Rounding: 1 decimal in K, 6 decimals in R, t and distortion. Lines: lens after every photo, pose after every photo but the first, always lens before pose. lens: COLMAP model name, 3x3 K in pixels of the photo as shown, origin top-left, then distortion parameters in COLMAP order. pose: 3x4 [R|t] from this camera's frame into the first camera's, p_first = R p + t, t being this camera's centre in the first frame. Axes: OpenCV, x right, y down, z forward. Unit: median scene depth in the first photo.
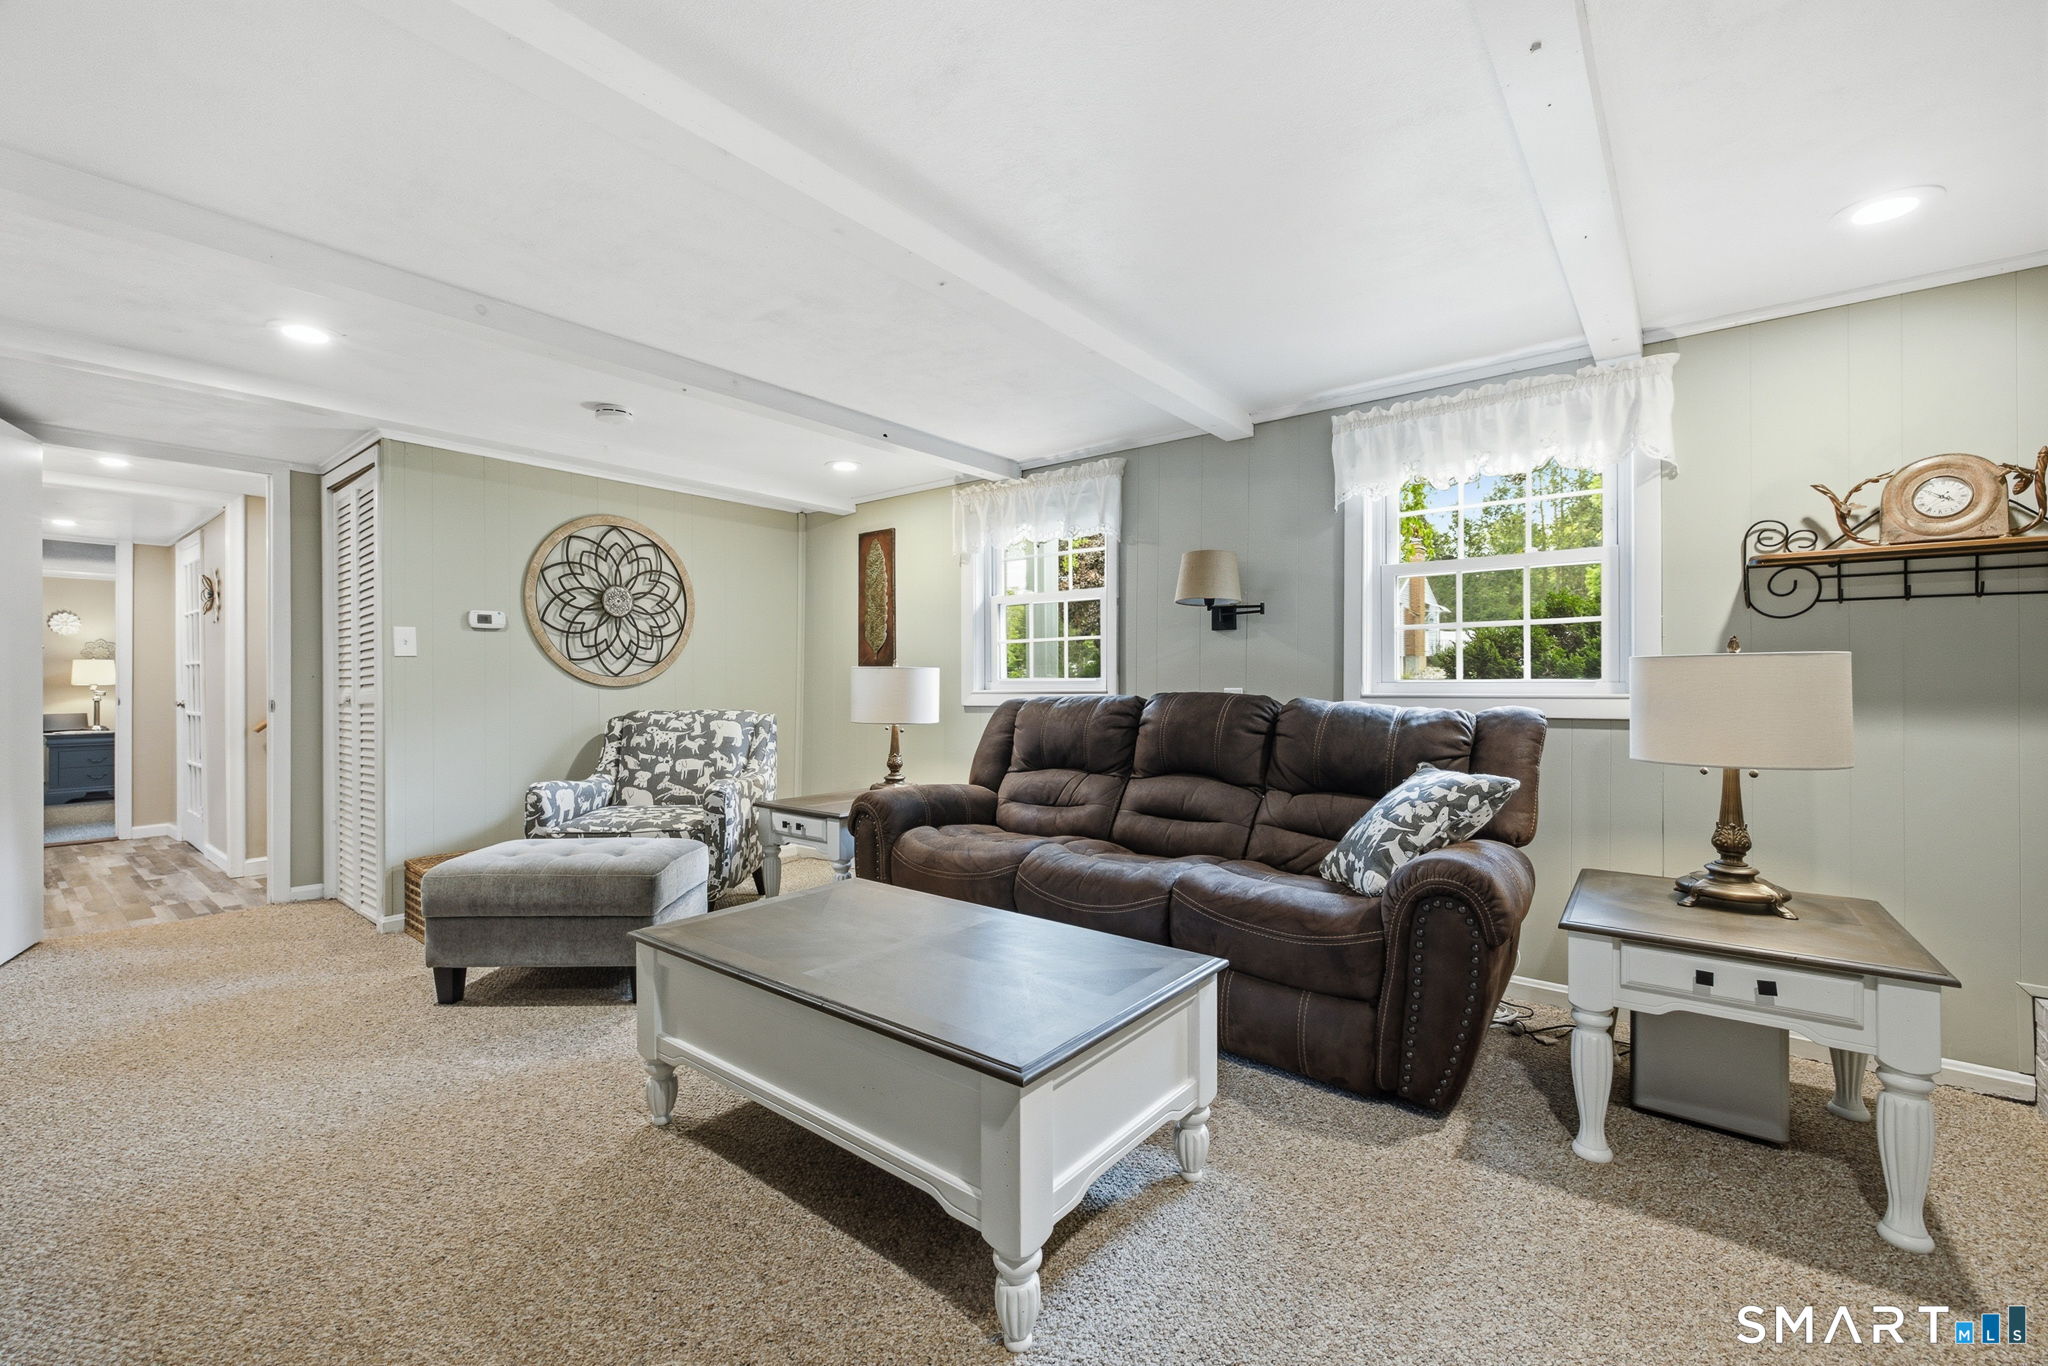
lens RADIAL K [[860.2, 0, 1022.4], [0, 860.2, 680.7], [0, 0, 1]] dist [0.002742, -0.000444]
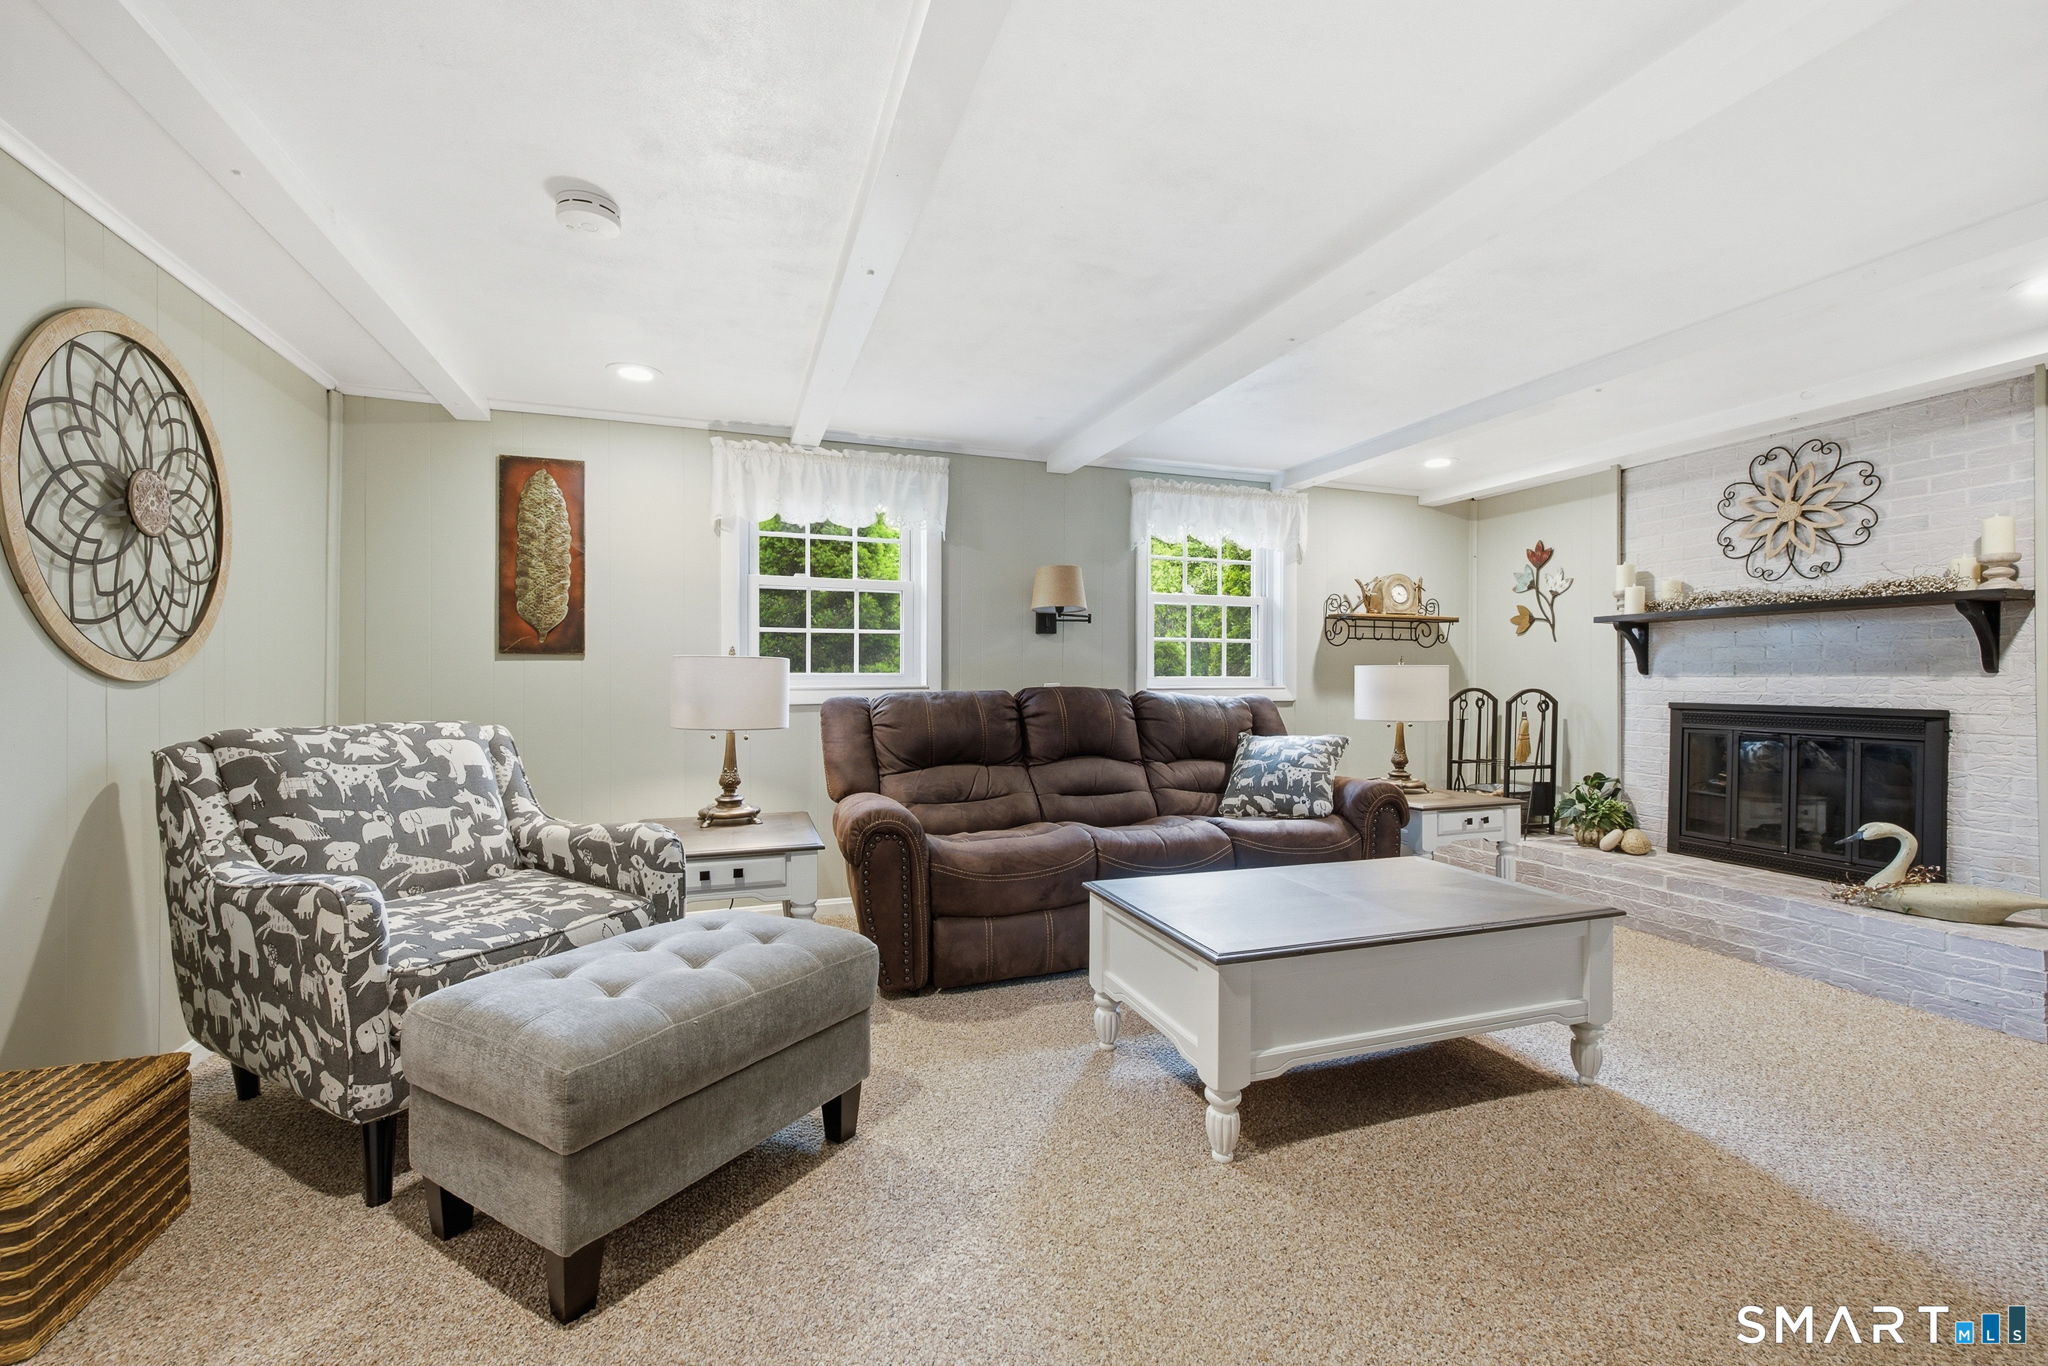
lens RADIAL K [[862.2, 0, 1017.9], [0, 862.2, 679.7], [0, 0, 1]] dist [0.007161, -0.000328]
pose [[0.523903, 0.003852, 0.851769, -0.721084], [-0.003405, 0.999991, -0.002428, 0.005809], [-0.851771, -0.001628, 0.523912, 0.389815]]
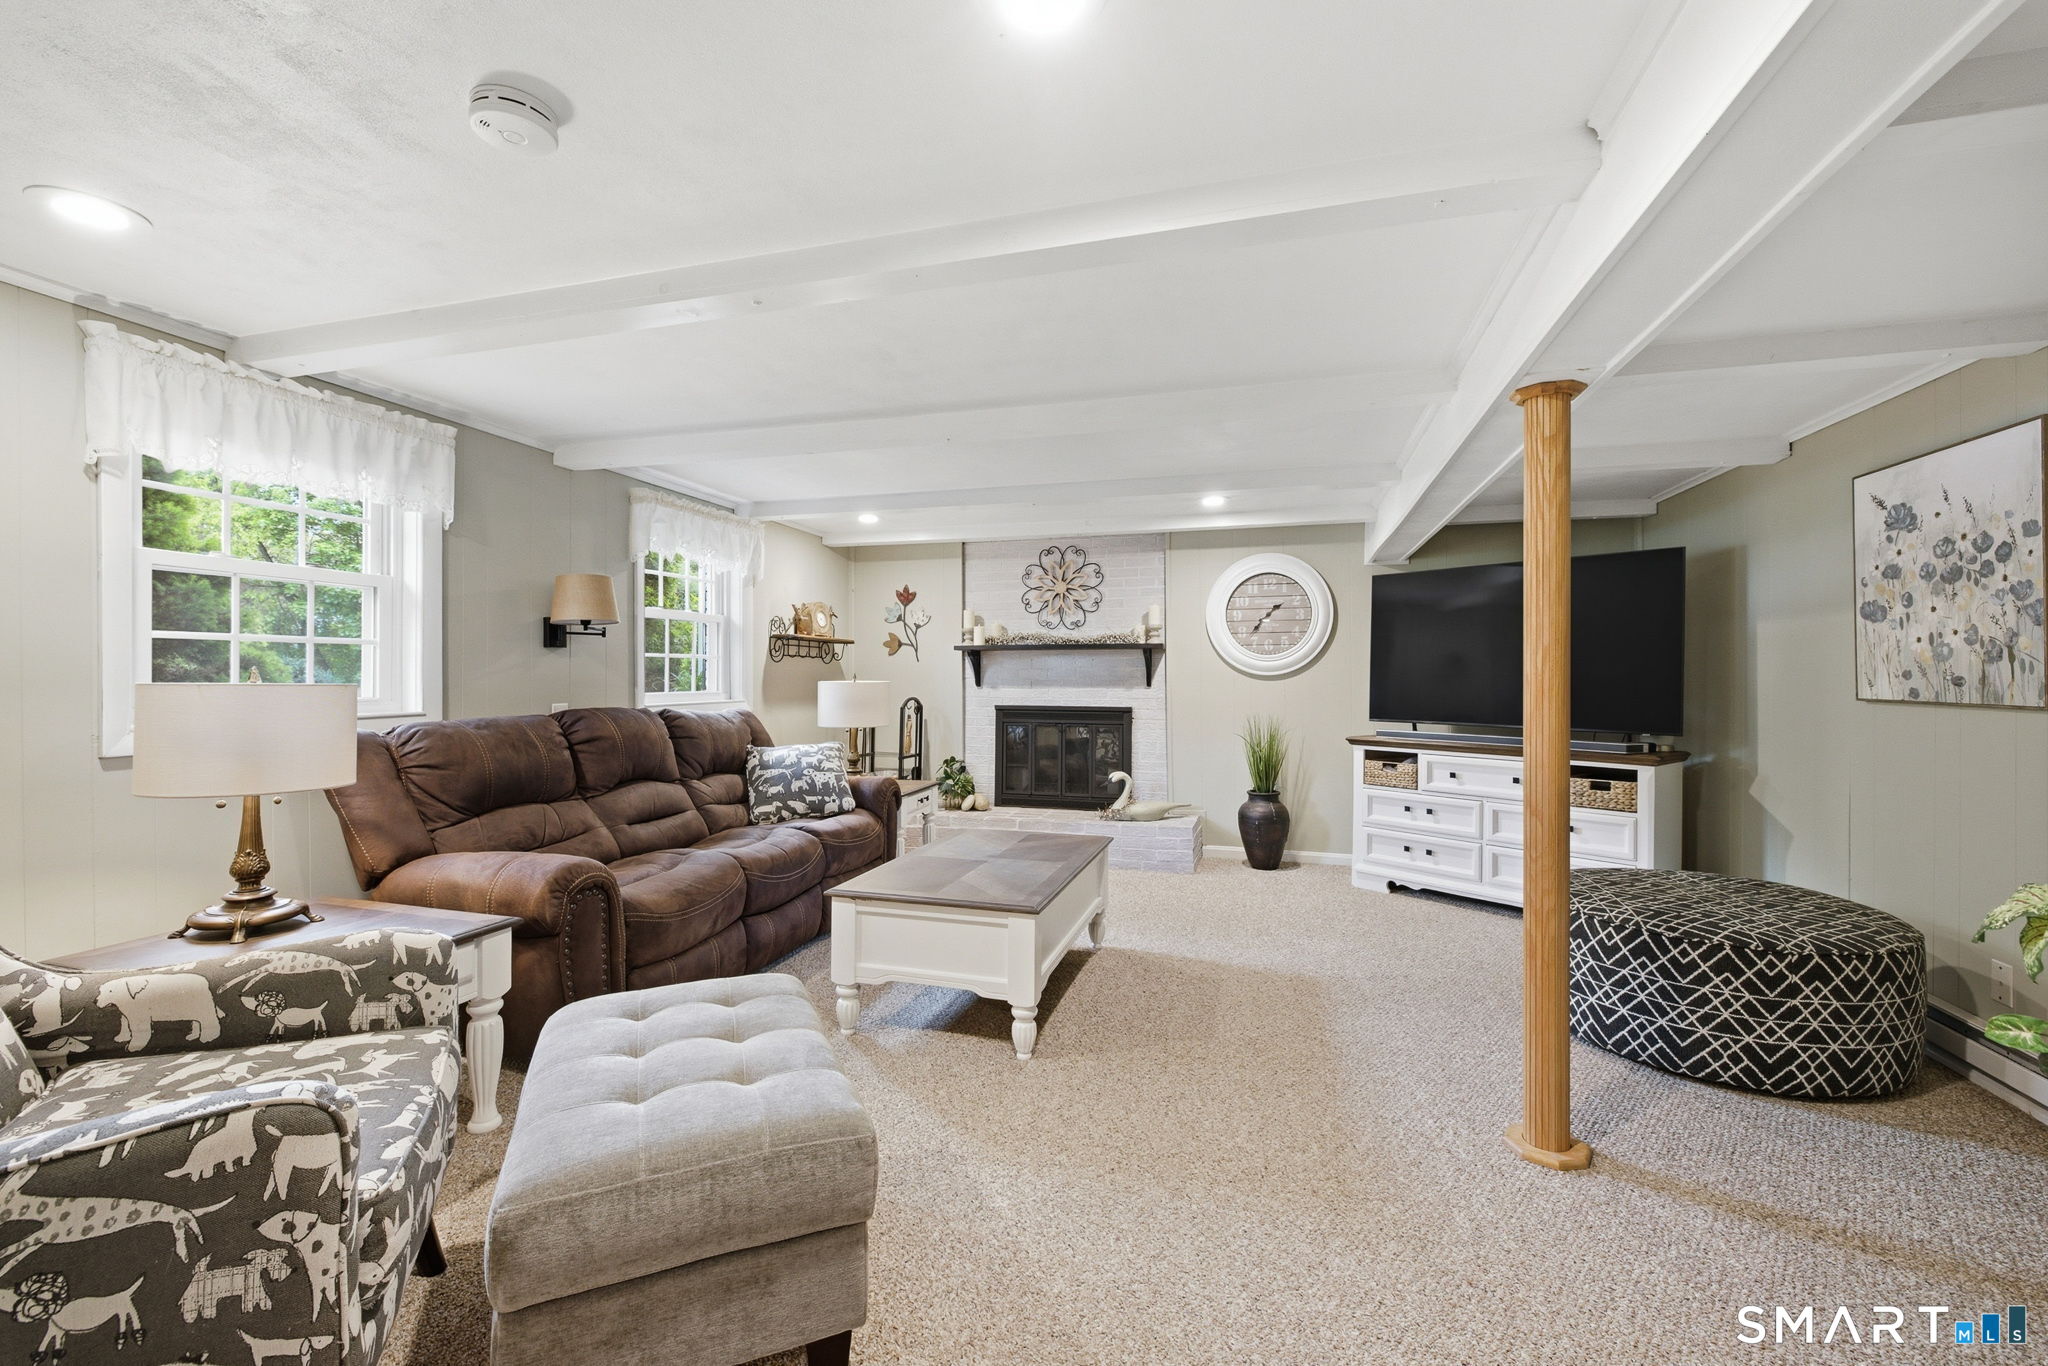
lens RADIAL K [[860.2, 0, 1022.4], [0, 860.2, 680.7], [0, 0, 1]] dist [0.002742, -0.000444]
pose [[-0.382012, 0.000115, 0.924157, -0.861791], [0.002107, 0.999998, 0.000746, -0.017781], [-0.924155, 0.002232, -0.382012, 0.811861]]
